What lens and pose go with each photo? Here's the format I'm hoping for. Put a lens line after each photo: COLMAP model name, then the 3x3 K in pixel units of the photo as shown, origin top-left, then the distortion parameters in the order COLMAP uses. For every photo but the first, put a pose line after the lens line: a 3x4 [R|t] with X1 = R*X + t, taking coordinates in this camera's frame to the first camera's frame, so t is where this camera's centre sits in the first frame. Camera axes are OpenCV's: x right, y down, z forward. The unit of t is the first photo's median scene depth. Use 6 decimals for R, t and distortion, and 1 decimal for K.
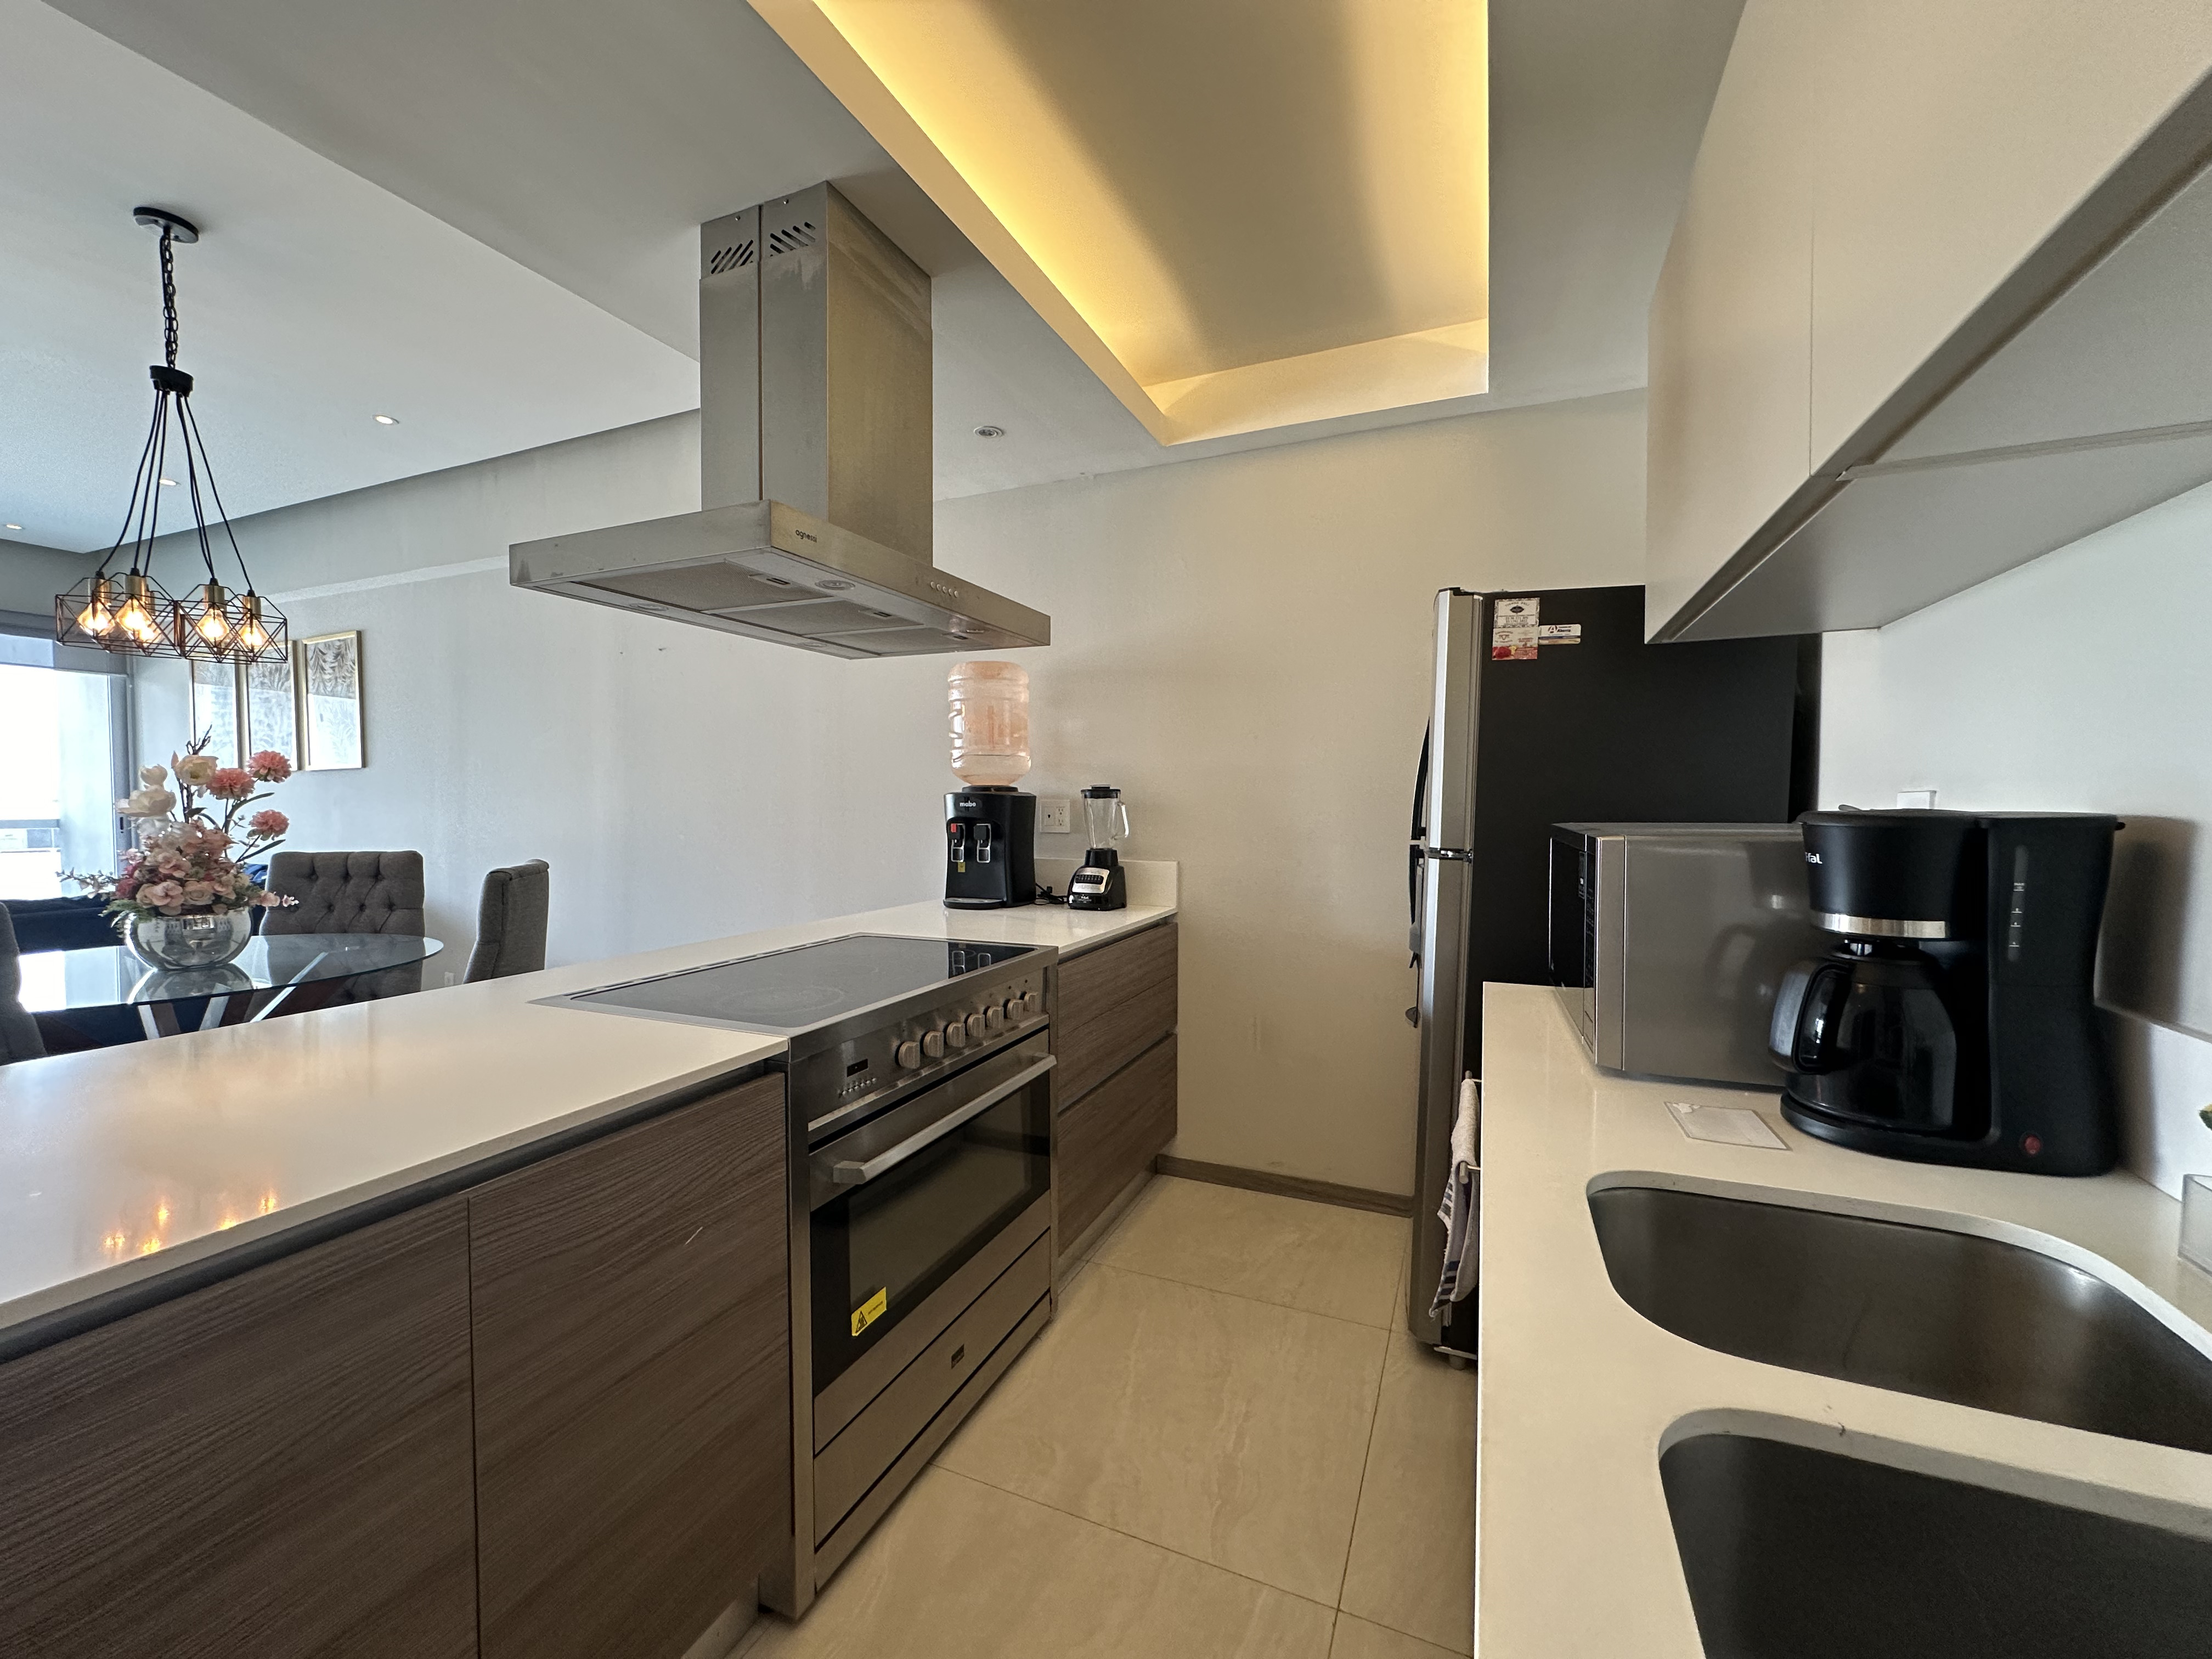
lens RADIAL K [[881.9, 0, 1103.8], [0, 881.9, 835.5], [0, 0, 1]] dist [-0.003004, 0.000596]
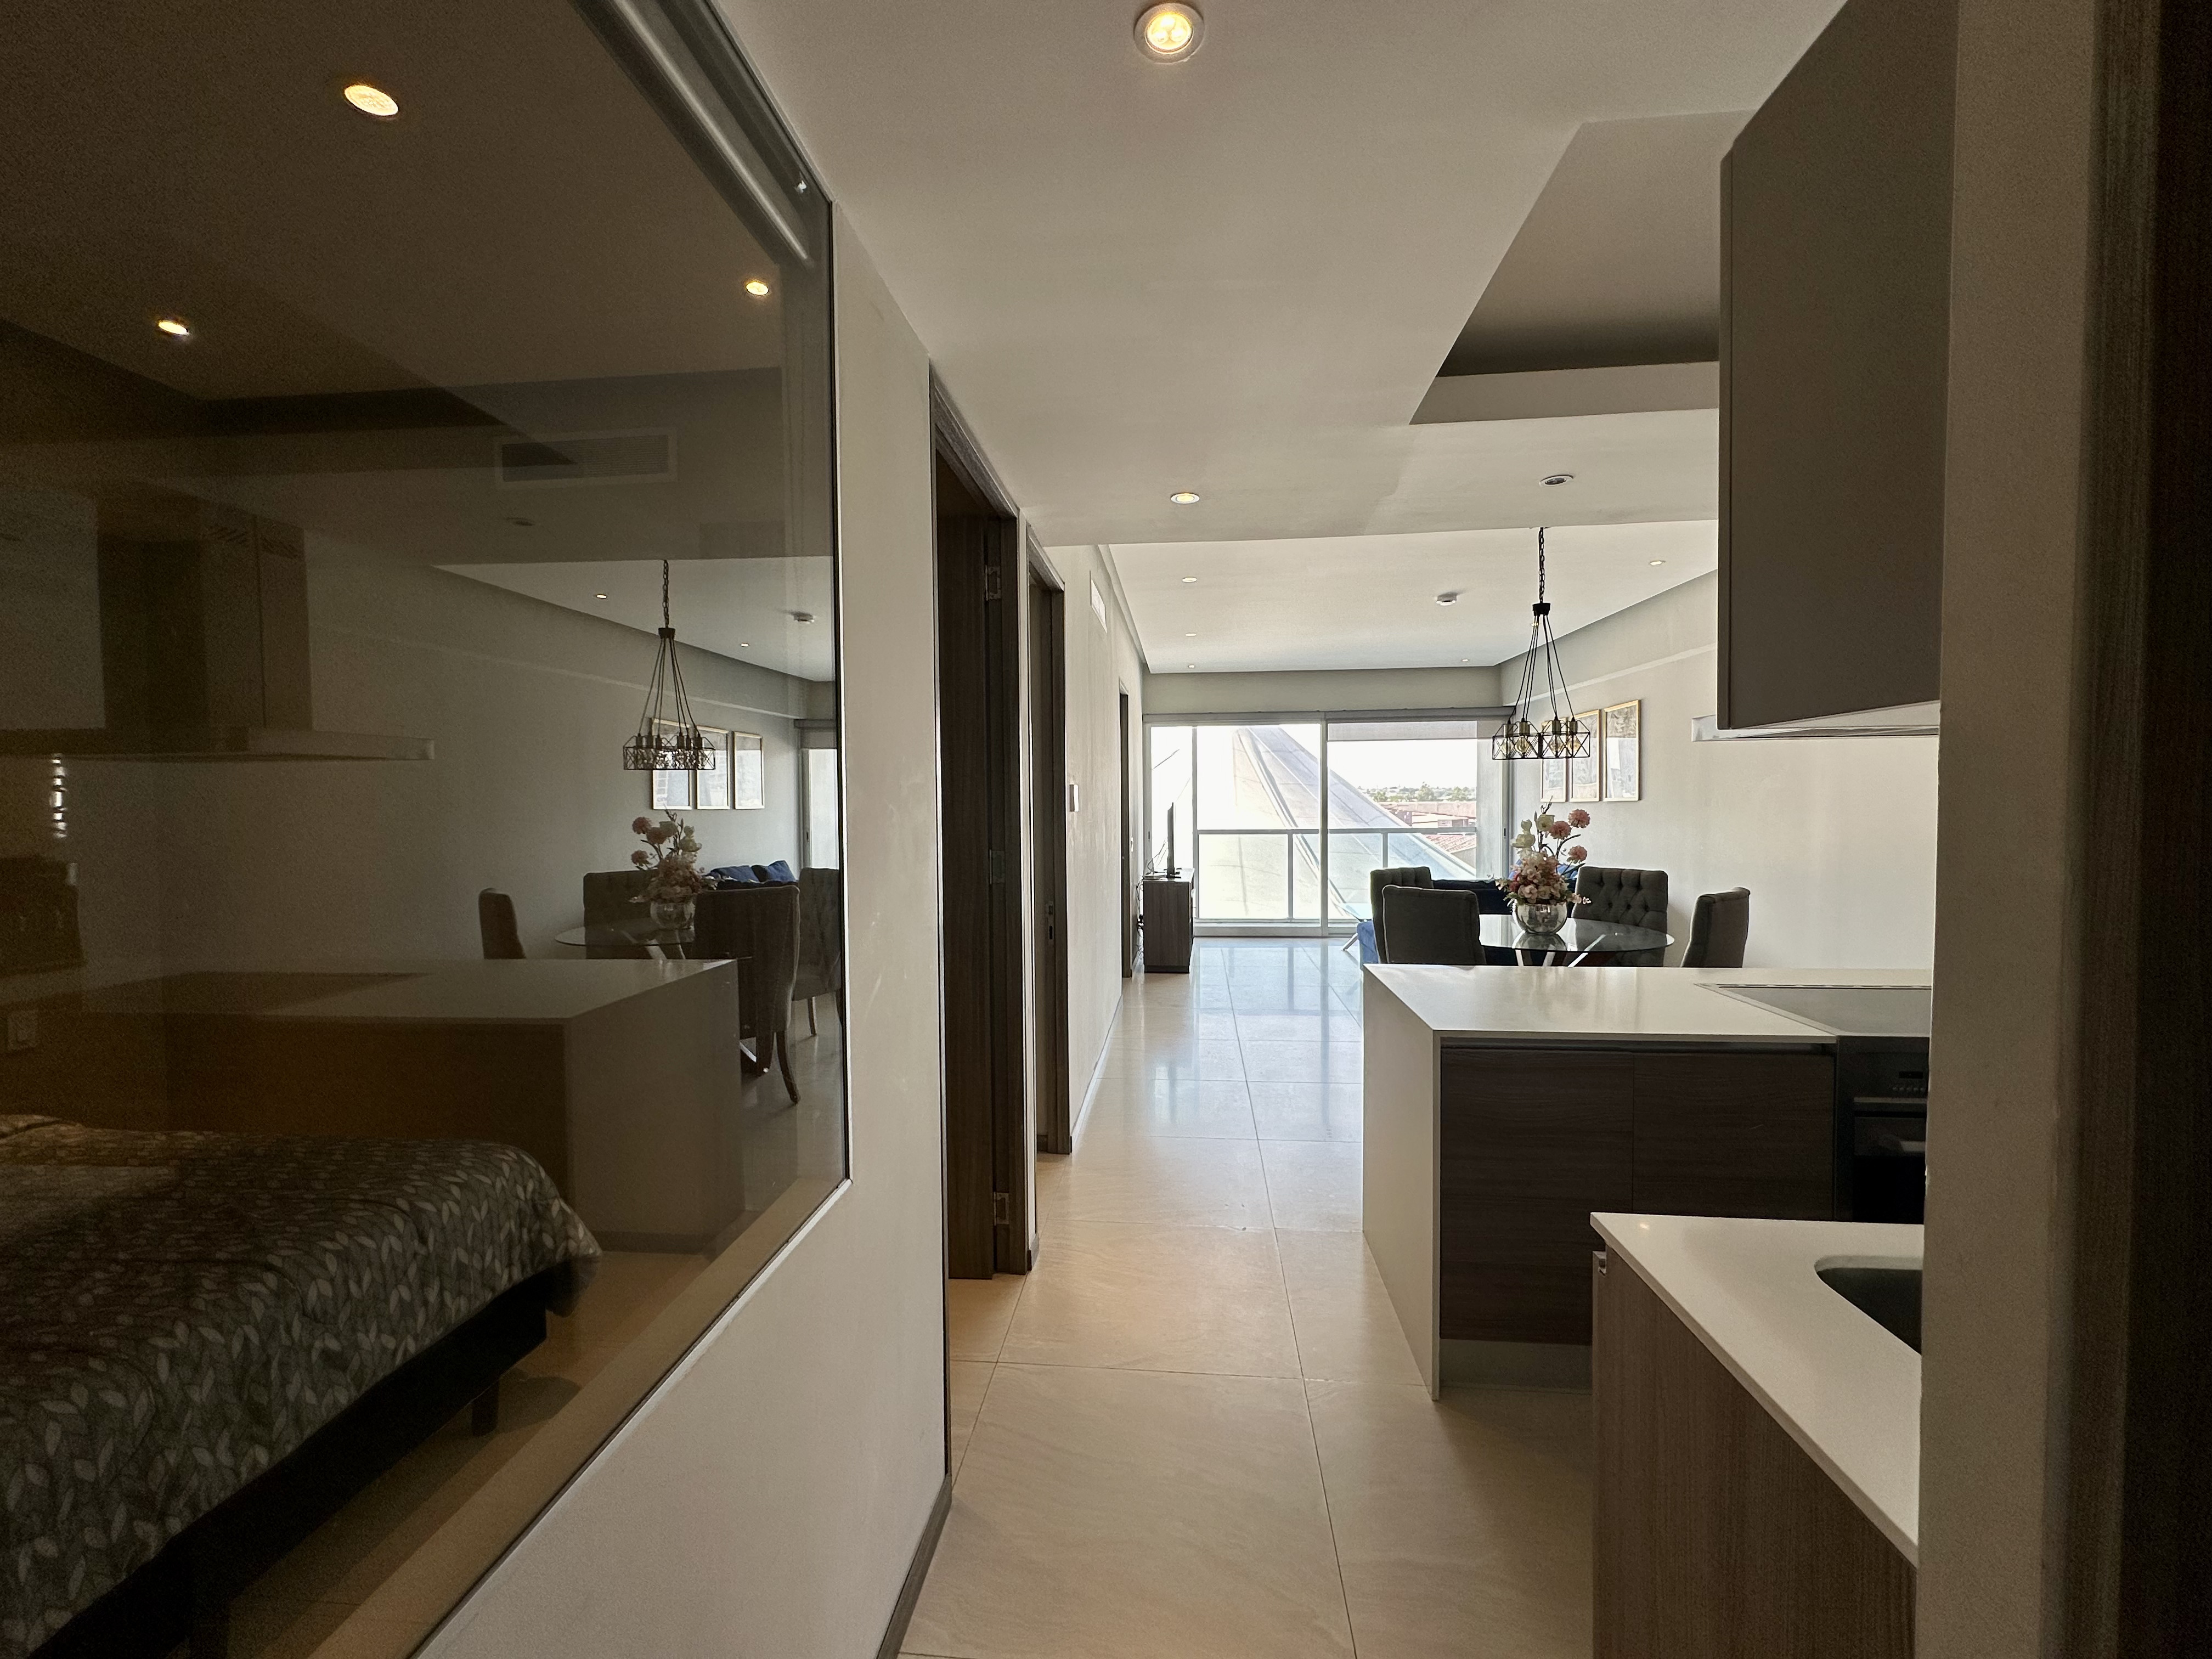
lens RADIAL K [[881.9, 0, 1101.2], [0, 881.9, 821.1], [0, 0, 1]] dist [-0.003004, 0.000596]
pose [[0.303561, 0.019264, -0.952617, 0.373040], [-0.027166, 0.999564, 0.011557, -0.069170], [0.952425, 0.022370, 0.303952, -0.375954]]
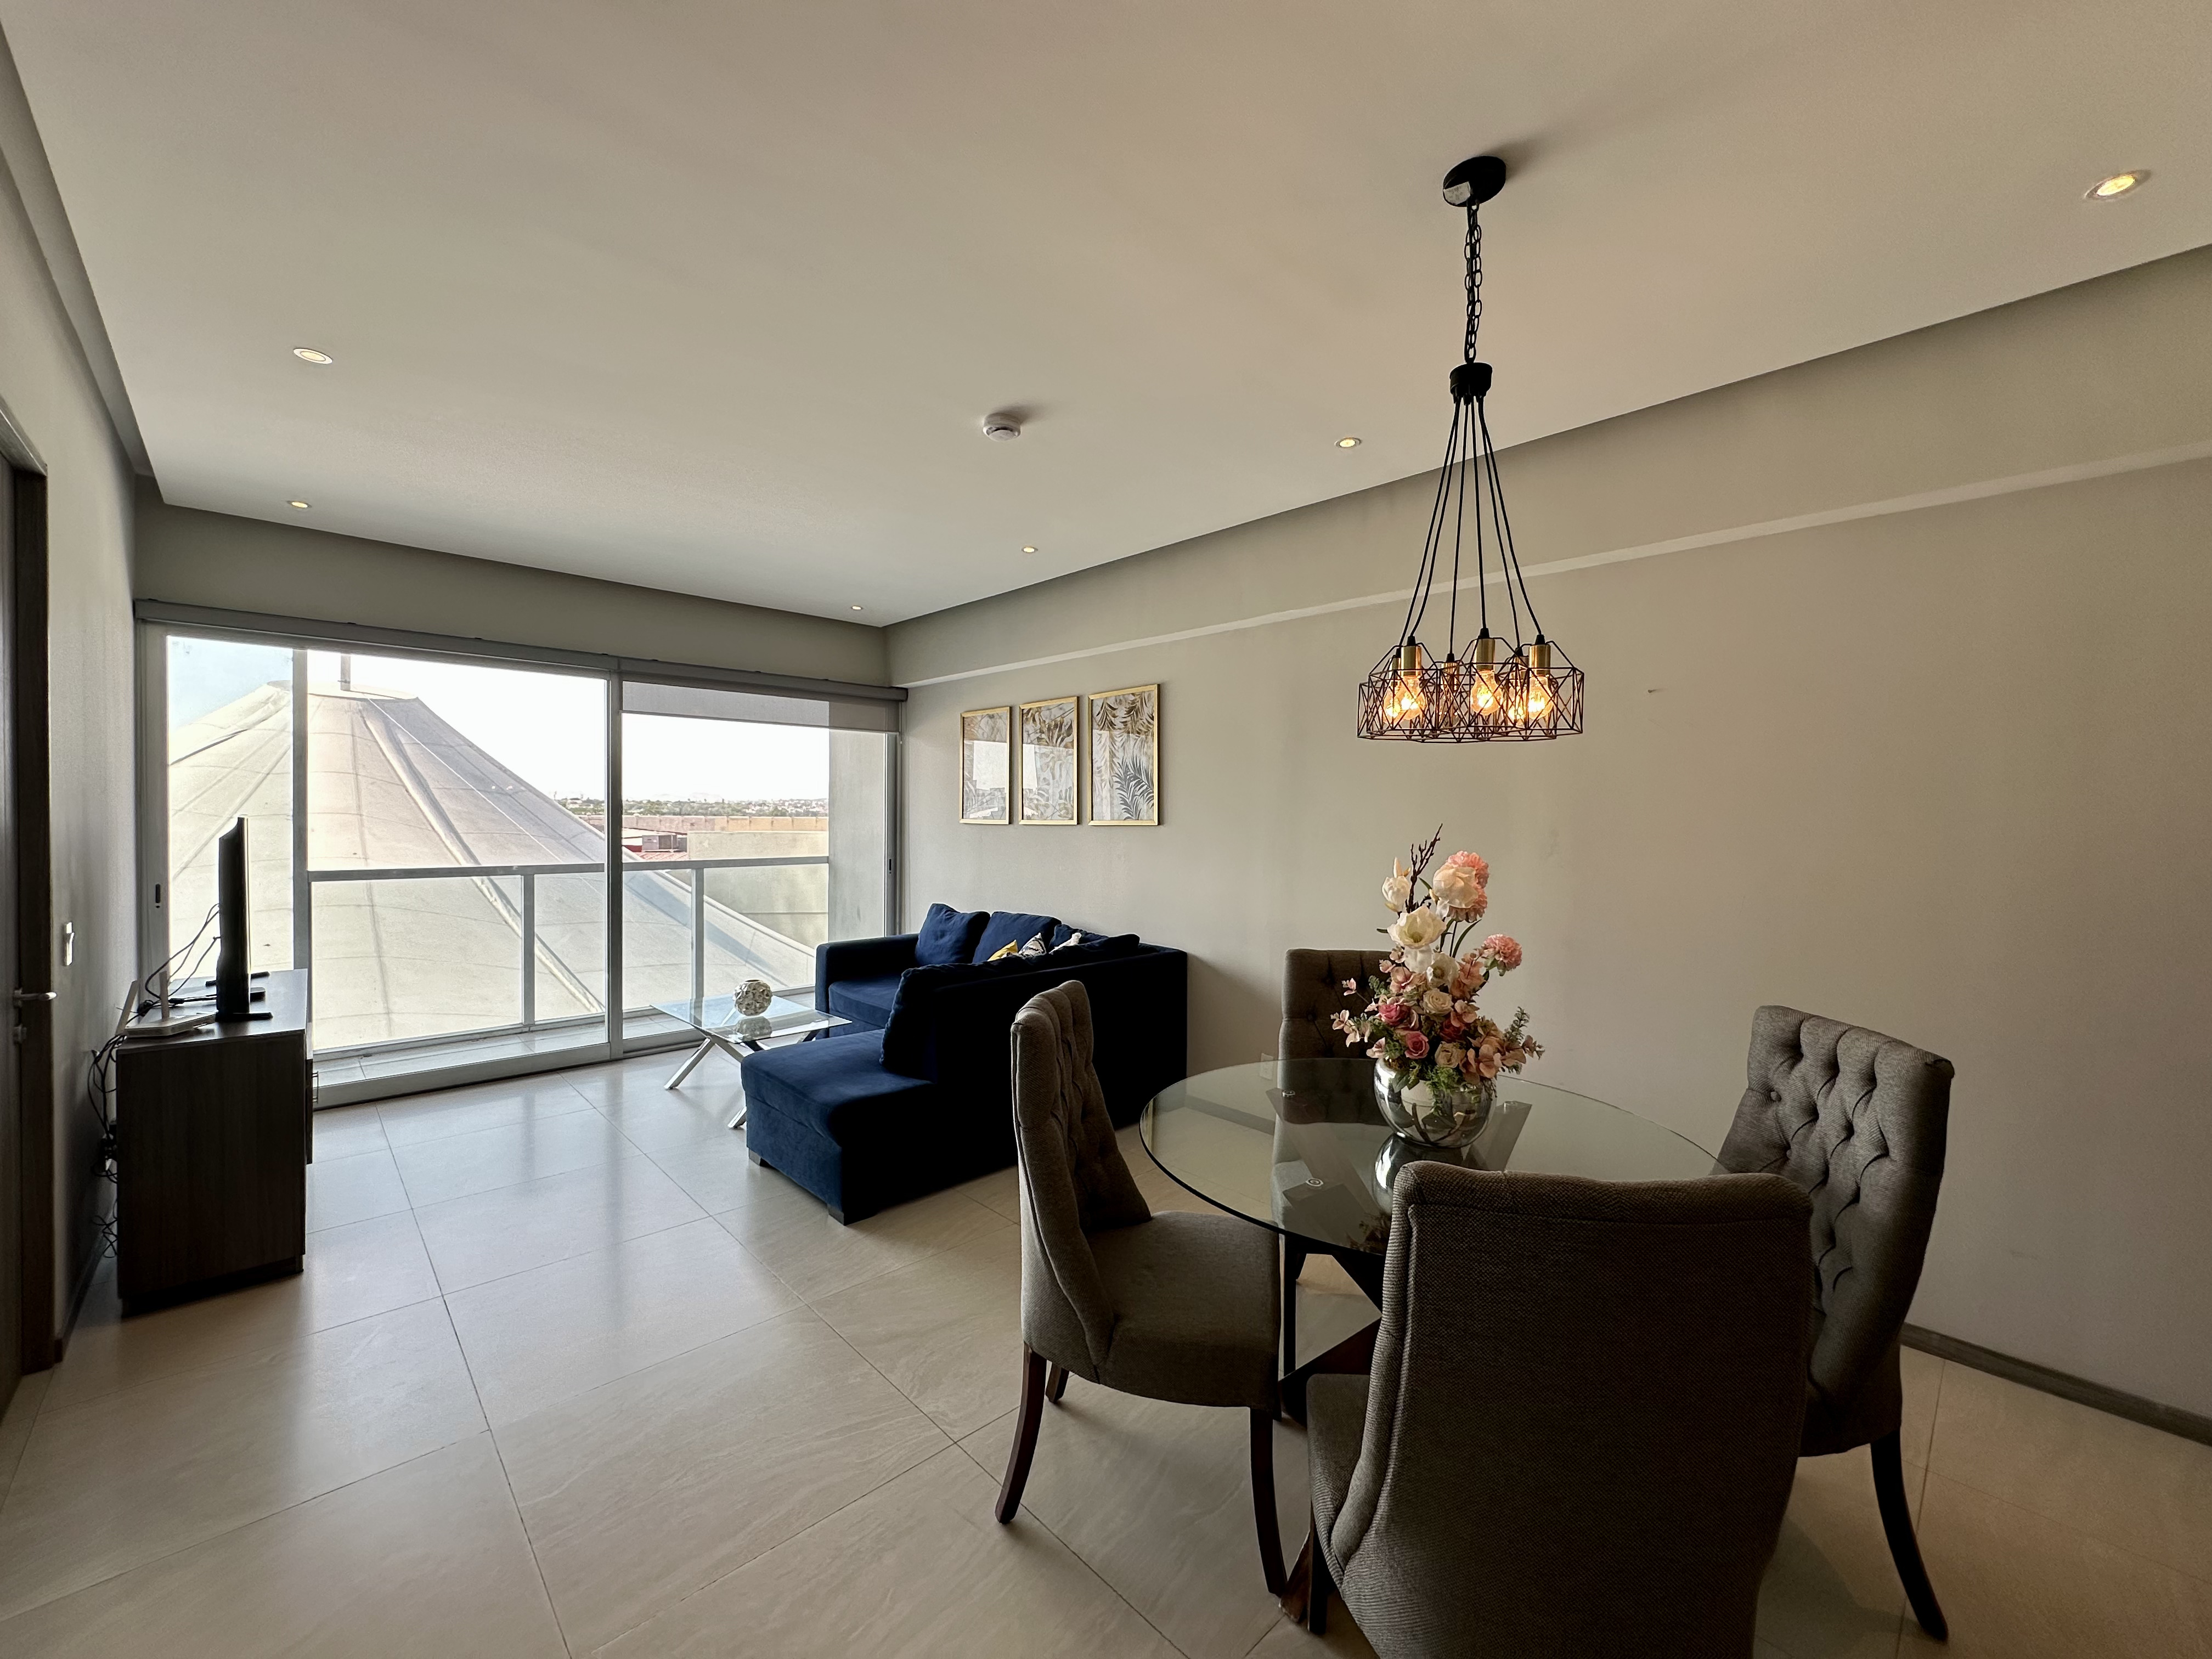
lens RADIAL K [[881.9, 0, 1100.8], [0, 881.9, 831.6], [0, 0, 1]] dist [-0.003004, 0.000596]
pose [[0.920256, 0.017519, -0.390924, -0.962952], [-0.026877, 0.999468, -0.018479, -0.094047], [0.390392, 0.027512, 0.920237, 0.163941]]
